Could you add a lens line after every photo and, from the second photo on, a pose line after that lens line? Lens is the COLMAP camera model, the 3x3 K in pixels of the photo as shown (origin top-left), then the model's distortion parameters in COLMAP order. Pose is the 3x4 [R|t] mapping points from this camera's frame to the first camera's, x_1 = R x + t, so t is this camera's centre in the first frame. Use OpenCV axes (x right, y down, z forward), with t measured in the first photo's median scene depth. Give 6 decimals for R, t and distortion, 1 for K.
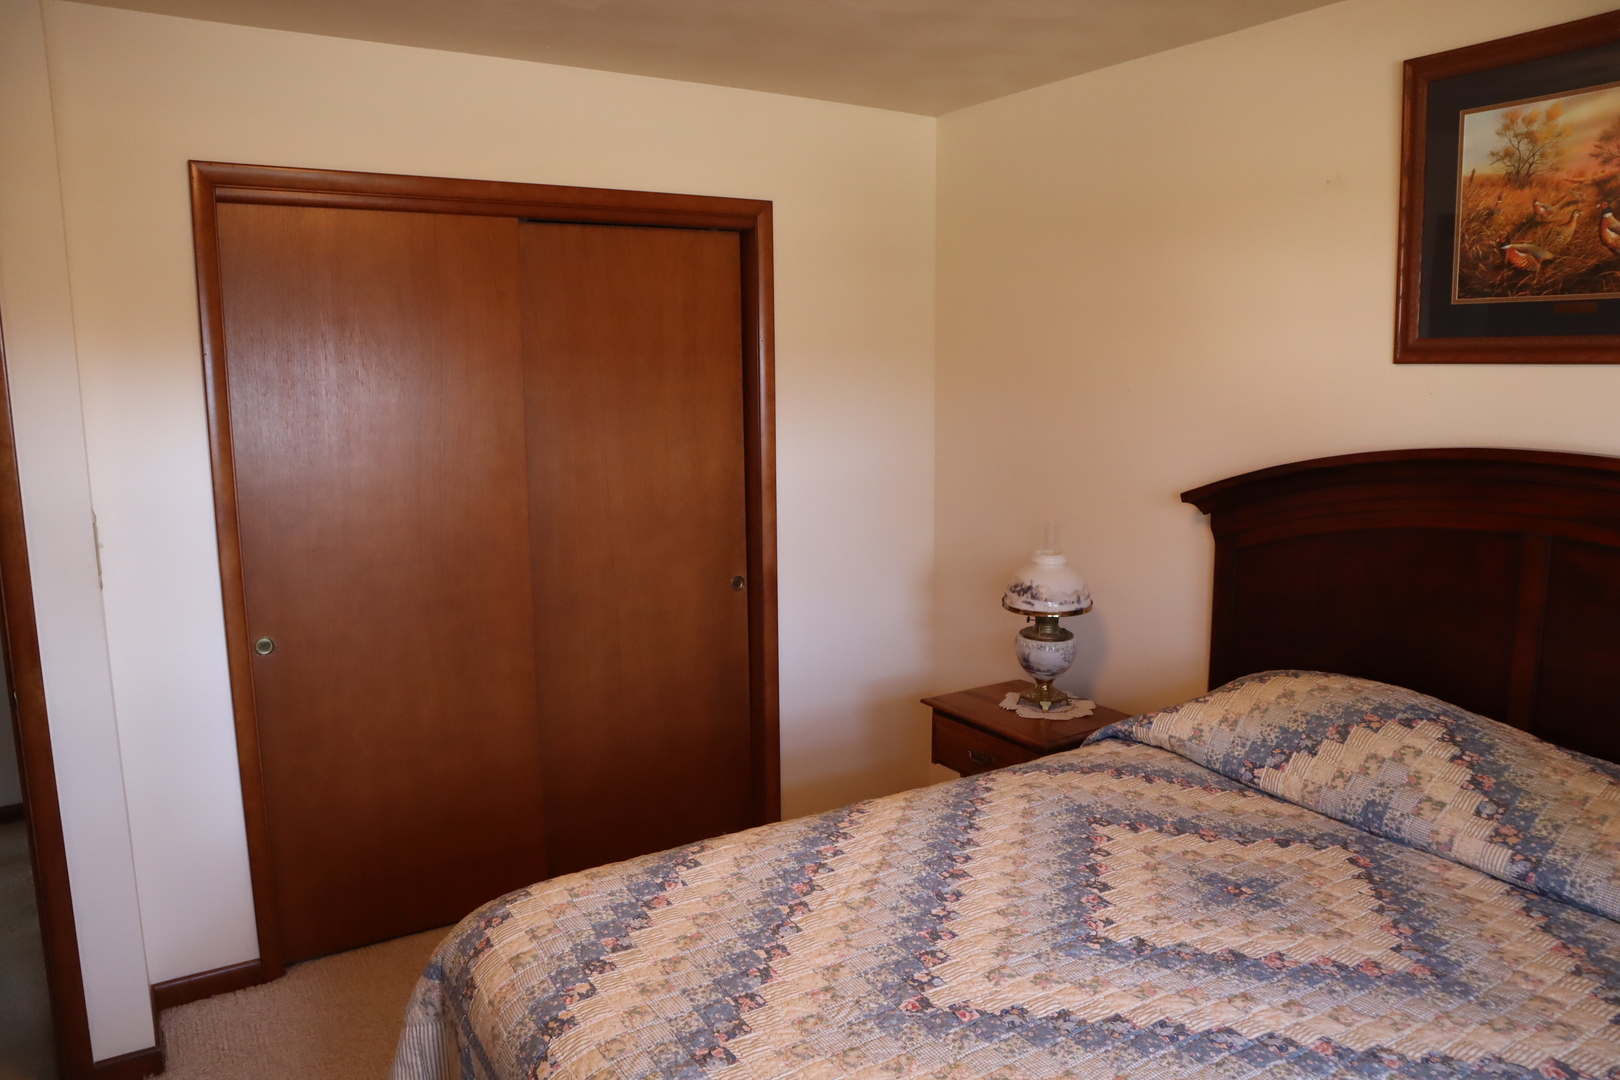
lens RADIAL K [[1132.3, 0, 813.4], [0, 1132.3, 554.8], [0, 0, 1]] dist [-0.123446, 0.077728]
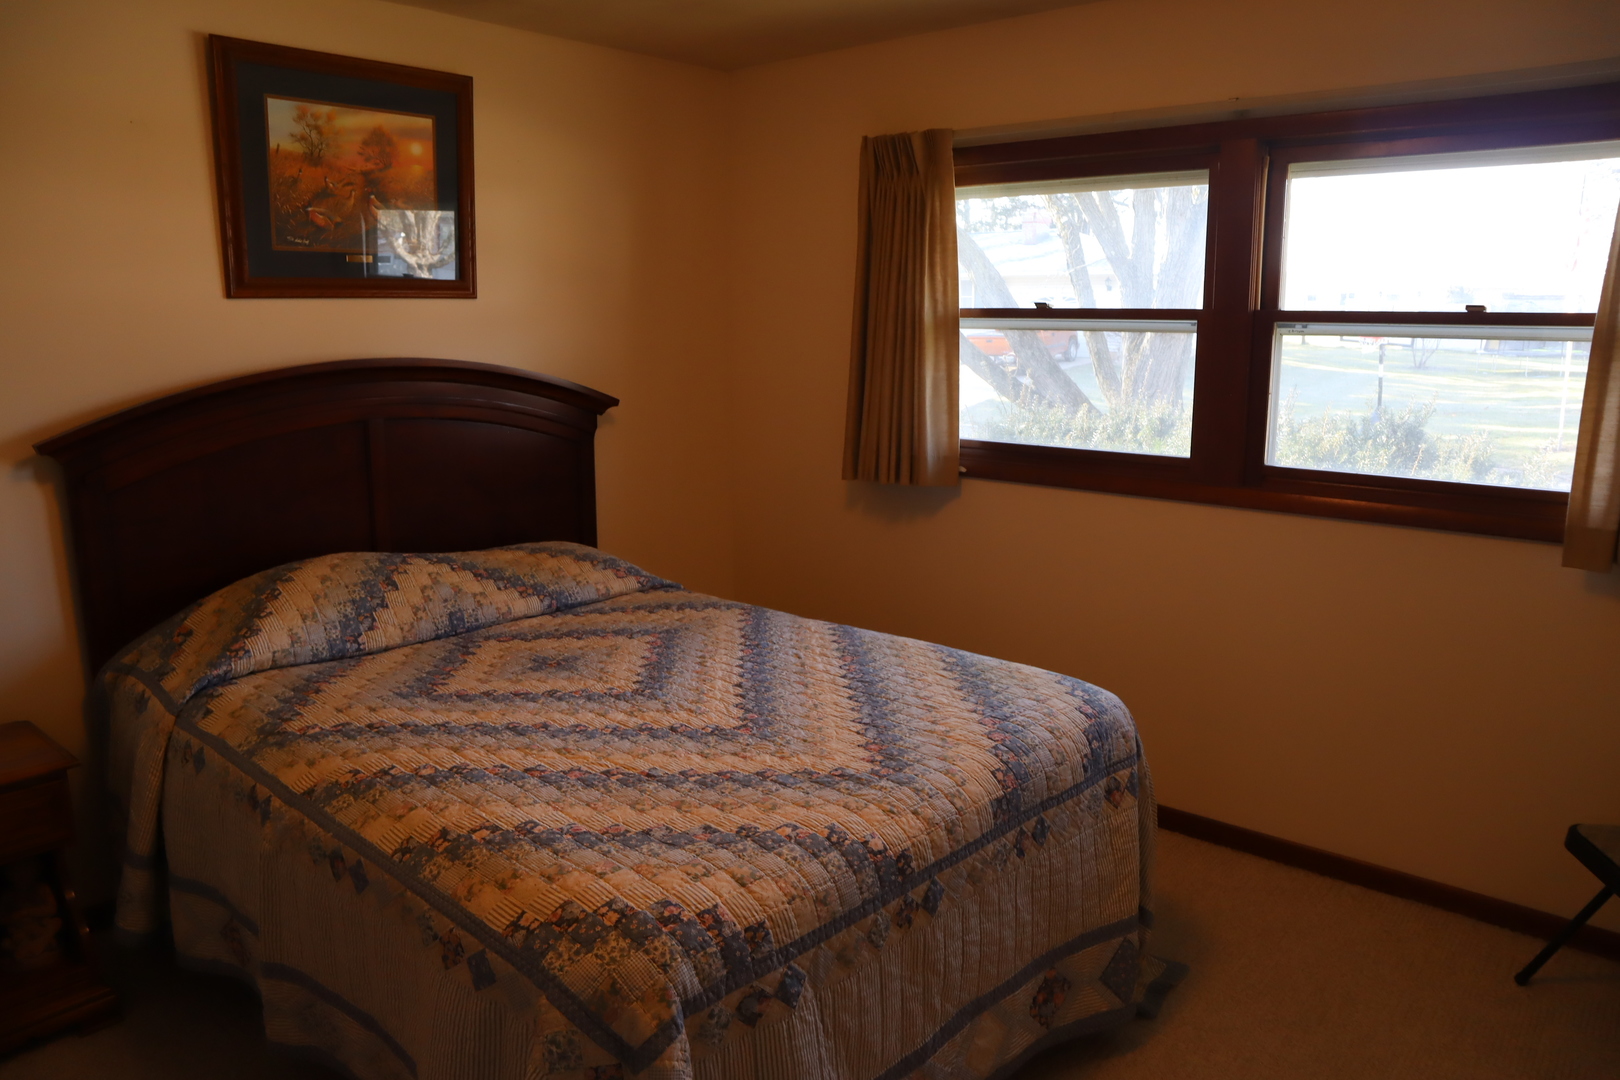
lens RADIAL K [[1132.3, 0, 813.4], [0, 1132.3, 554.8], [0, 0, 1]] dist [-0.123446, 0.077728]
pose [[-0.283385, -0.189176, 0.940163, -0.928036], [0.161765, 0.956874, 0.241298, -0.111041], [-0.945265, 0.220465, -0.240561, 0.889158]]
